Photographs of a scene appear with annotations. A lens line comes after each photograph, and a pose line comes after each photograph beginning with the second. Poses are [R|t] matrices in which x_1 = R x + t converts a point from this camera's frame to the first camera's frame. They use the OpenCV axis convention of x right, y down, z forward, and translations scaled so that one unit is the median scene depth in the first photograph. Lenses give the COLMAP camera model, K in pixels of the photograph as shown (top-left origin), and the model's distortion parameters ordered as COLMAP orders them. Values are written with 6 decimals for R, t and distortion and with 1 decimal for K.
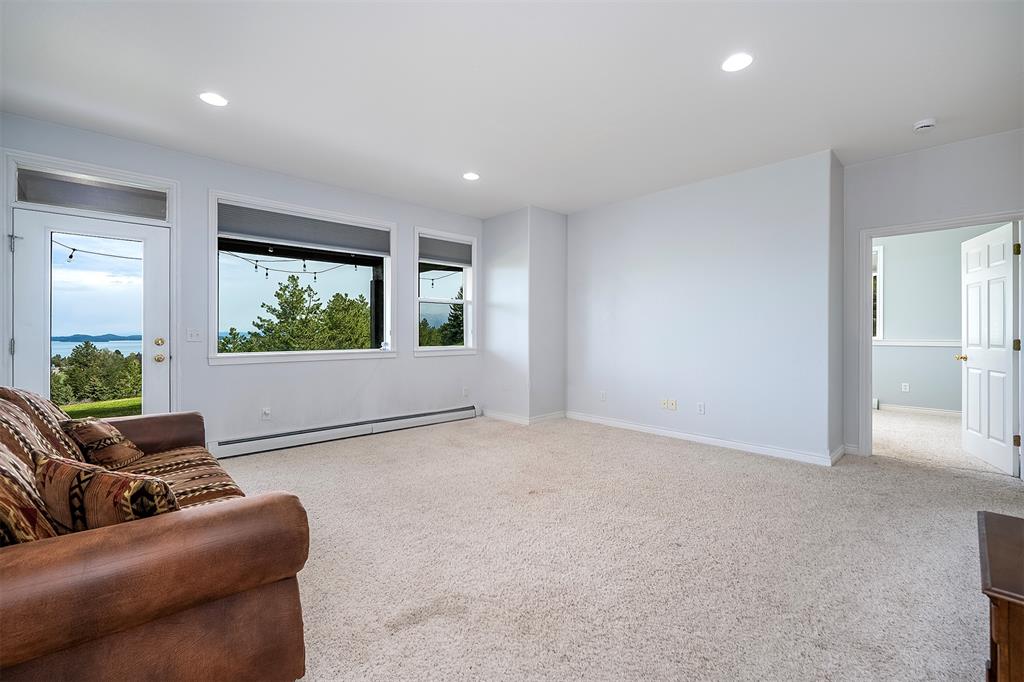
lens RADIAL K [[429.1, 0, 512.0], [0, 429.1, 341.0], [0, 0, 1]] dist [-0.002039, -0.000078]
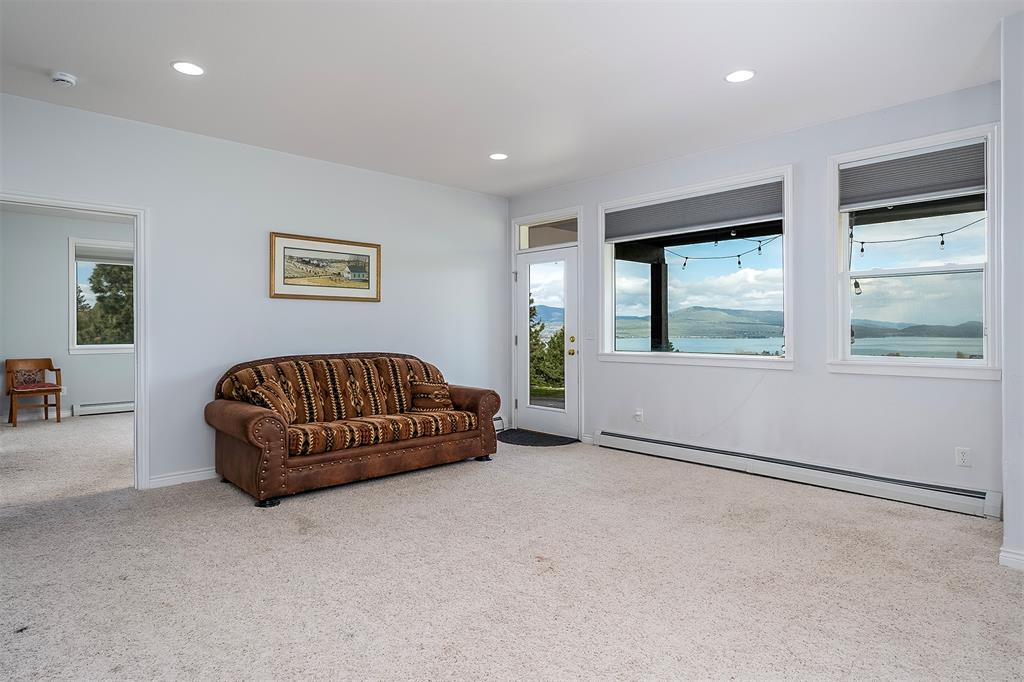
lens RADIAL K [[580.1, 0, 509.2], [0, 580.1, 328.5], [0, 0, 1]] dist [0.000502, 0.000201]
pose [[0.016042, -0.000865, -0.999871, 0.087913], [-0.017552, 0.999845, -0.001147, -0.002316], [0.999717, 0.017568, 0.016024, 0.080689]]
